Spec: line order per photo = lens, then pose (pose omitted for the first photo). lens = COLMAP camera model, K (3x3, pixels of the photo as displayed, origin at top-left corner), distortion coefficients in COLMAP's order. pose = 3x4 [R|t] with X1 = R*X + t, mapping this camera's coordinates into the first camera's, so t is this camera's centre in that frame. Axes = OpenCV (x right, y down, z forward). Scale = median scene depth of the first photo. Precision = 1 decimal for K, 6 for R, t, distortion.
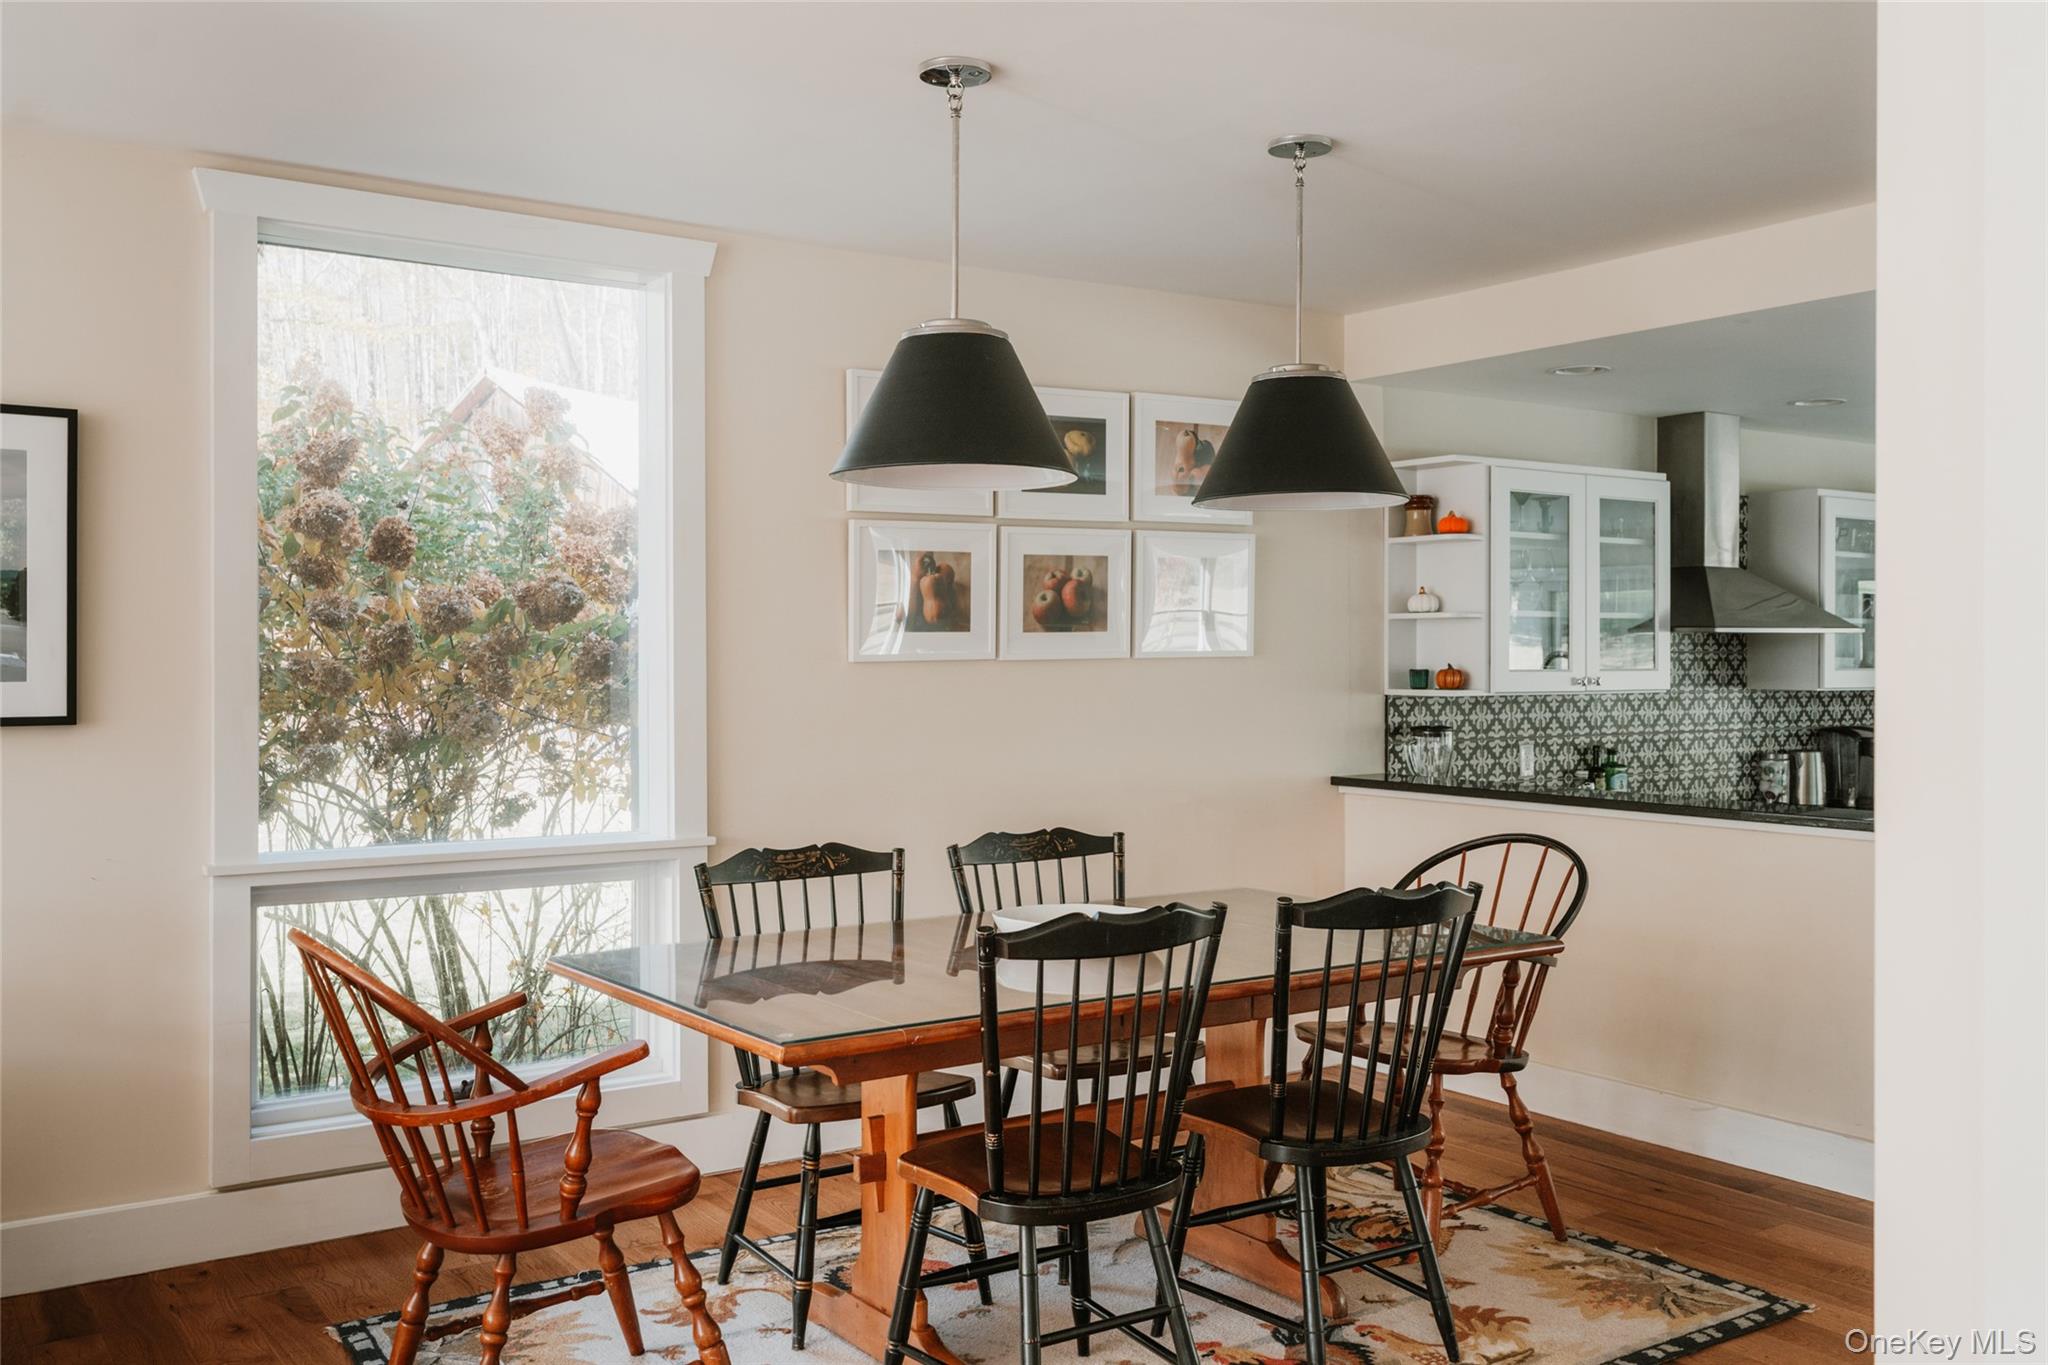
lens RADIAL K [[1867.9, 0, 1024.4], [0, 1867.9, 675.1], [0, 0, 1]] dist [-0.019472, 0.000000]
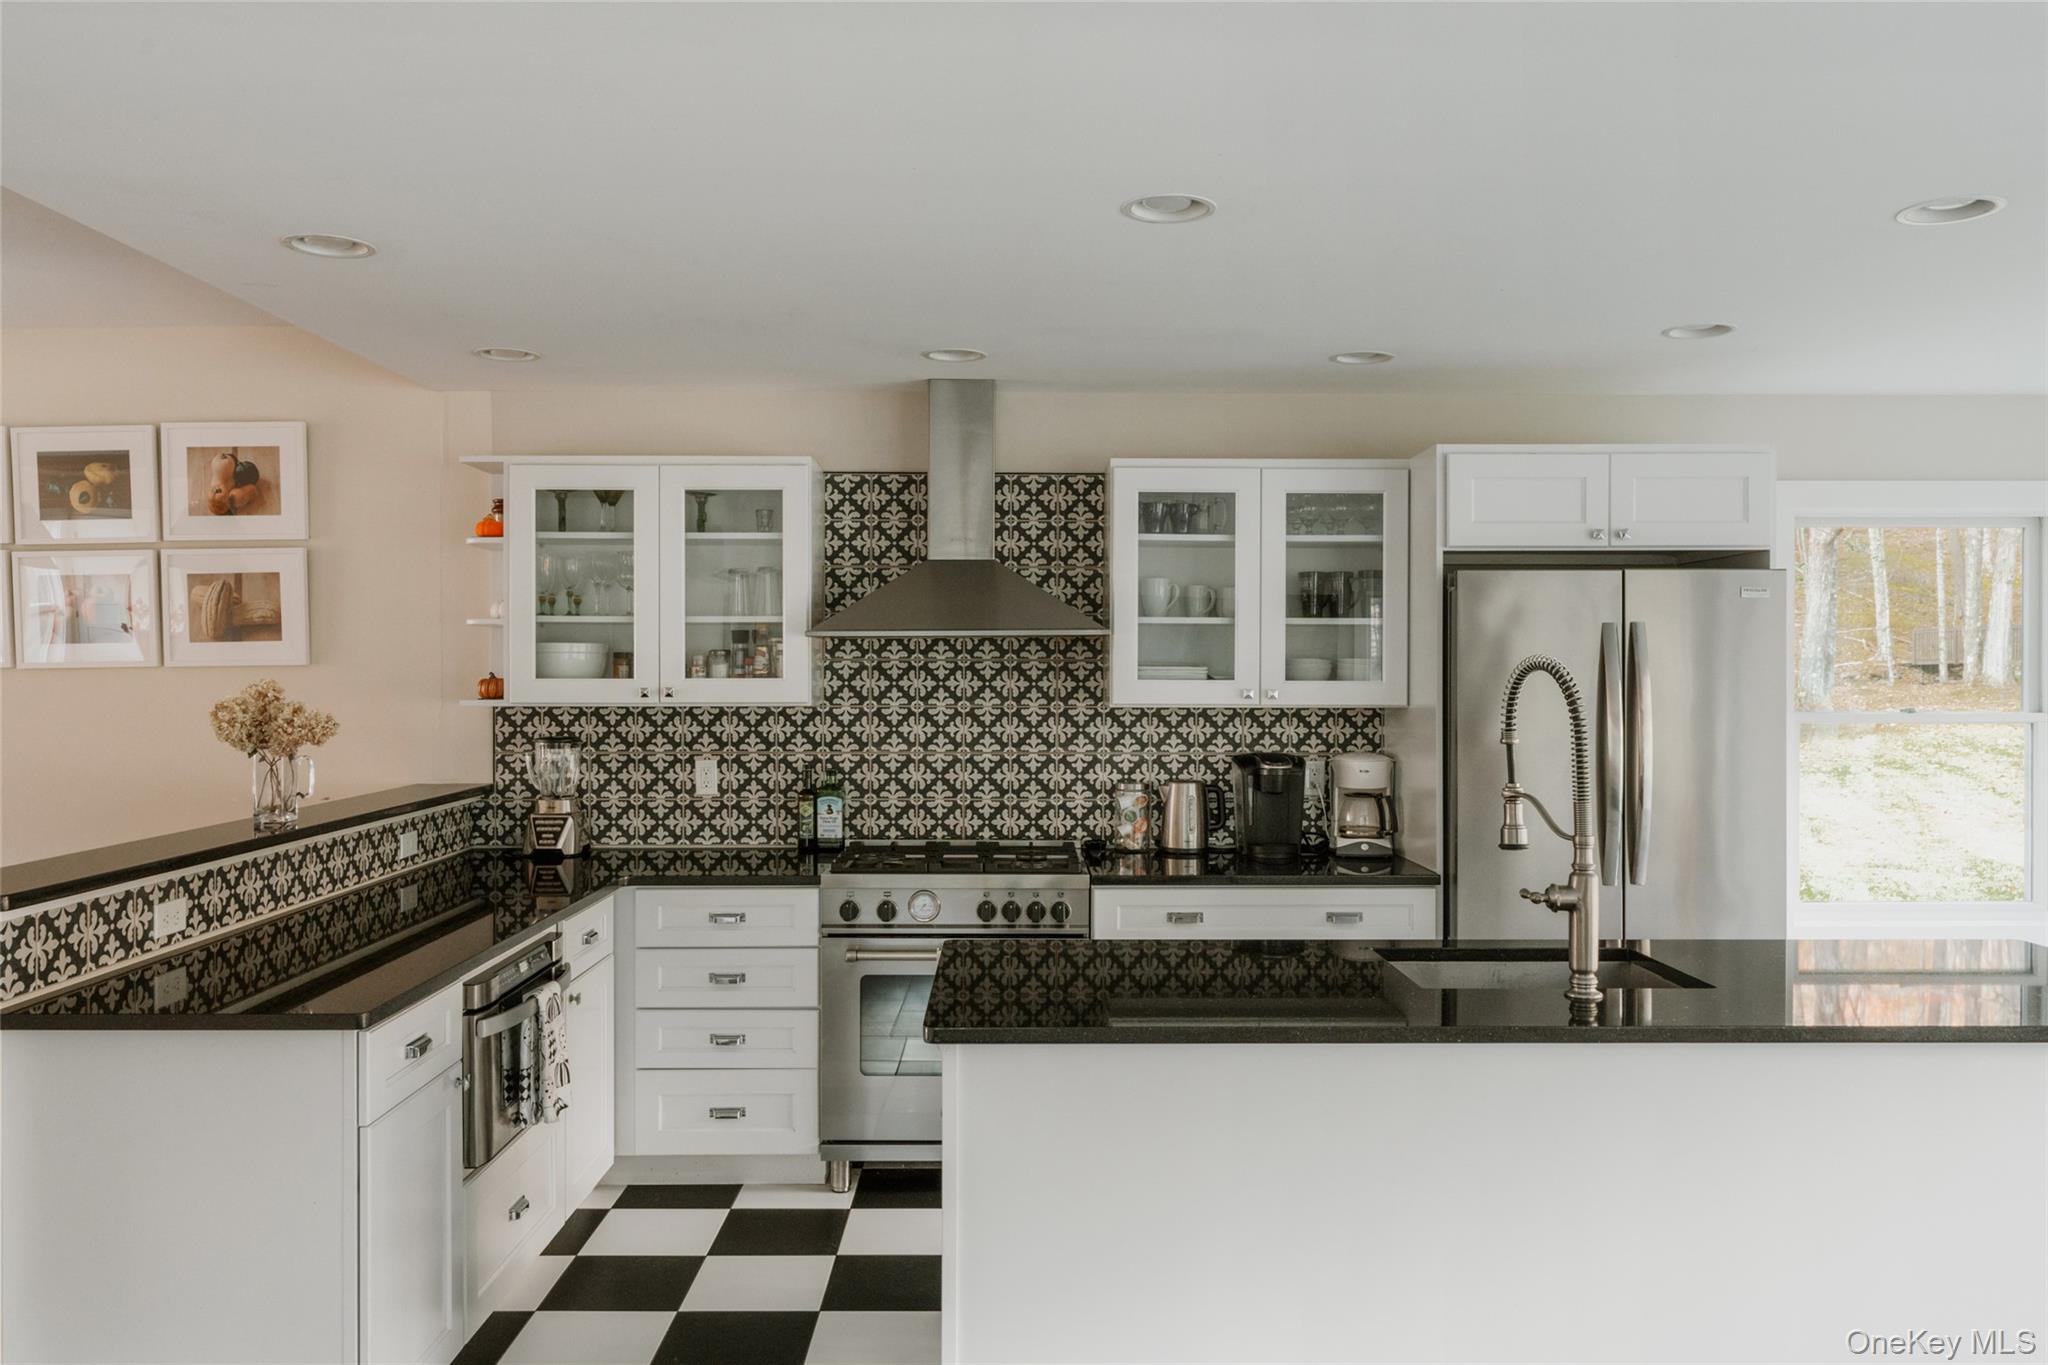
lens RADIAL K [[1311.7, 0, 1023.3], [0, 1311.7, 683.5], [0, 0, 1]] dist [0.004988, 0.000741]
pose [[0.828919, 0.006590, -0.559330, 0.807281], [-0.006192, 0.999977, 0.002605, -0.003955], [0.559335, 0.001304, 0.828941, 0.574285]]
